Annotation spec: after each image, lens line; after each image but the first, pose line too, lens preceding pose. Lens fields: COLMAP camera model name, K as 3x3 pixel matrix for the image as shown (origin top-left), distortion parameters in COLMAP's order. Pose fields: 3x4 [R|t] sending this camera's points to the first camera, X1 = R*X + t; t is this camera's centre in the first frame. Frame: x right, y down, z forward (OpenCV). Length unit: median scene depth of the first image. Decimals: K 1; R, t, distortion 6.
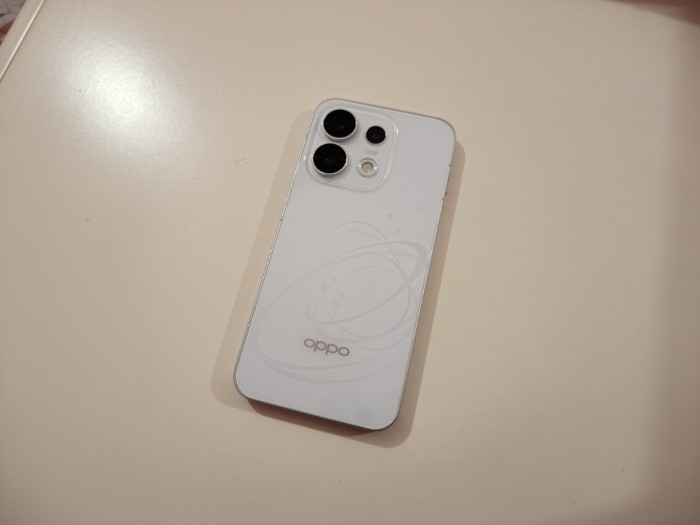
lens RADIAL K [[495.6, 0, 350.0], [0, 495.6, 262.5], [0, 0, 1]] dist [0.040998, 0.000315]
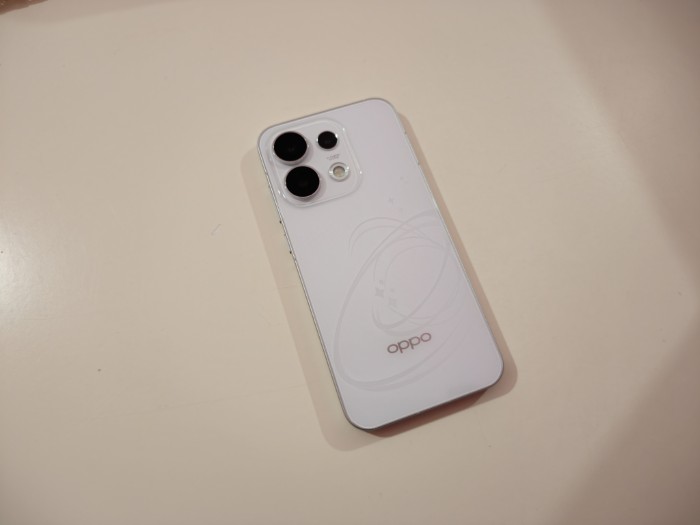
lens RADIAL K [[495.6, 0, 350.0], [0, 495.6, 262.5], [0, 0, 1]] dist [0.040998, 0.000315]
pose [[0.838230, -0.503405, 0.209651, -0.262531], [0.505230, 0.861603, 0.048827, -0.075476], [-0.205215, 0.064994, 0.976556, 0.030582]]
